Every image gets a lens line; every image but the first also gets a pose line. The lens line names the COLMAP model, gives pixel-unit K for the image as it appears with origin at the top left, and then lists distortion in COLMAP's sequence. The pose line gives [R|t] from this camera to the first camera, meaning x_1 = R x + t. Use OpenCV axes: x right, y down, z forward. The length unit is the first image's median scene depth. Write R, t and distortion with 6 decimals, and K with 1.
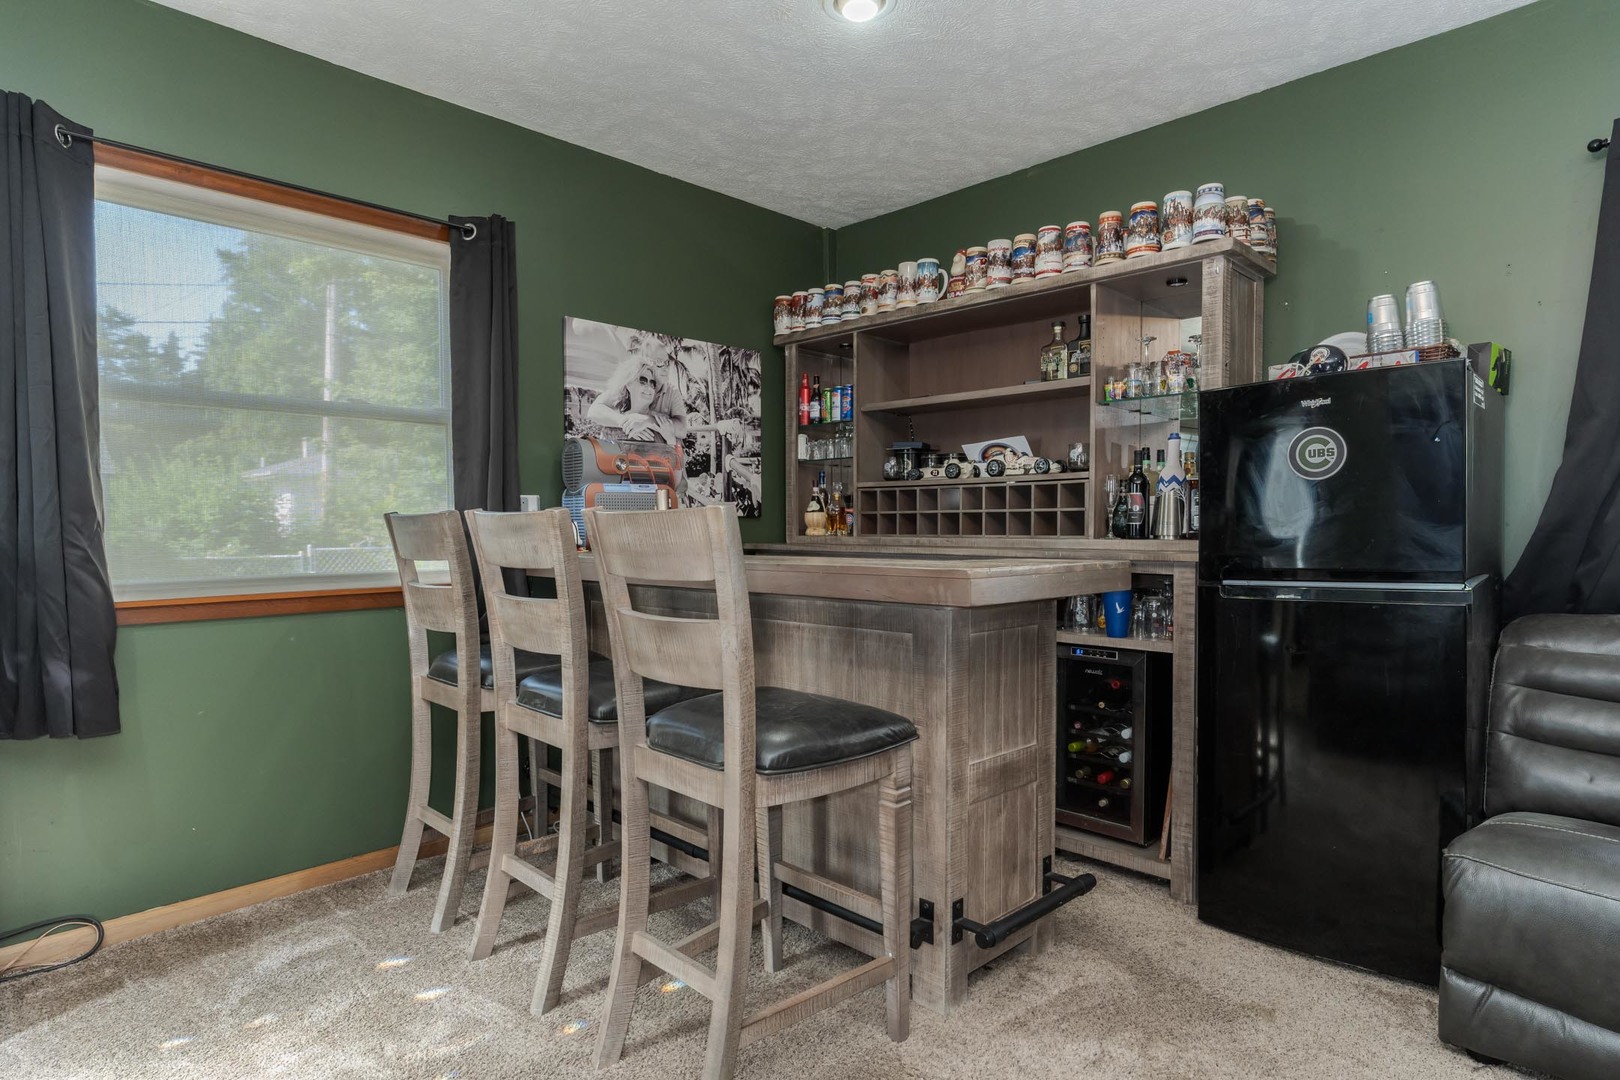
lens RADIAL K [[886.0, 0, 808.1], [0, 886.0, 554.1], [0, 0, 1]] dist [-0.011915, 0.004508]
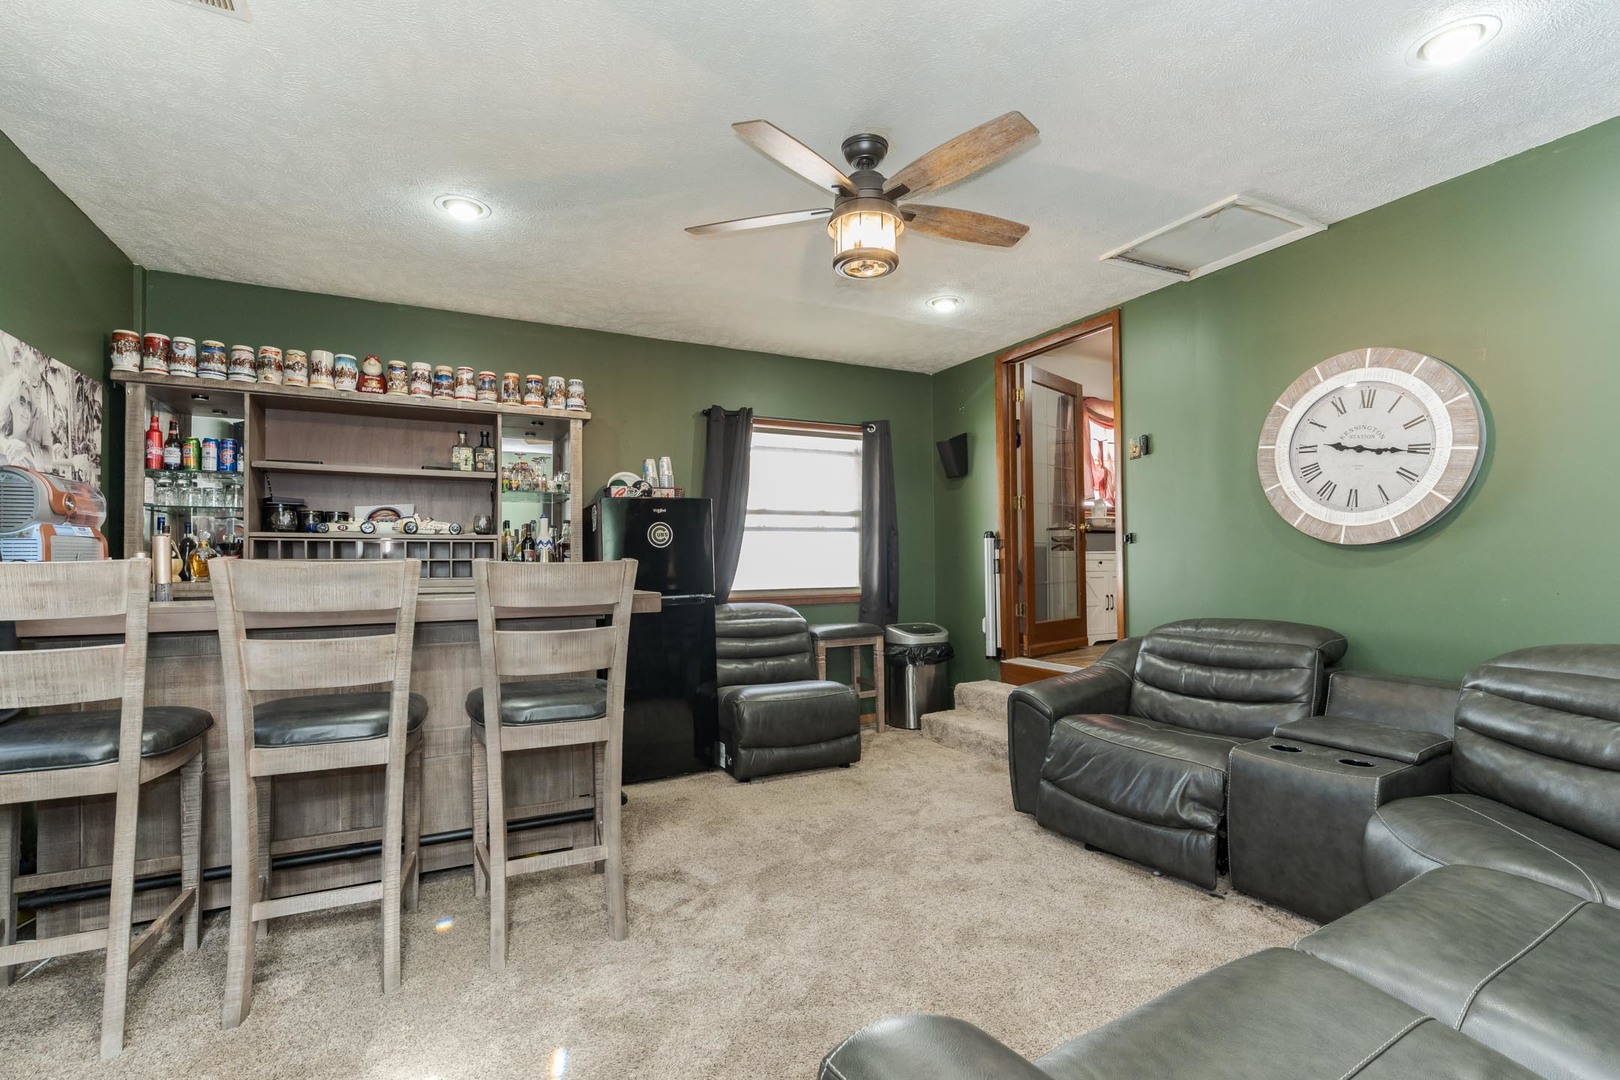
lens RADIAL K [[705.9, 0, 815.3], [0, 705.9, 549.5], [0, 0, 1]] dist [-0.000076, -0.000051]
pose [[0.298997, 0.018504, 0.954075, -0.575146], [0.036451, 0.998861, -0.030796, -0.007863], [-0.953558, 0.043985, 0.297982, 0.090254]]
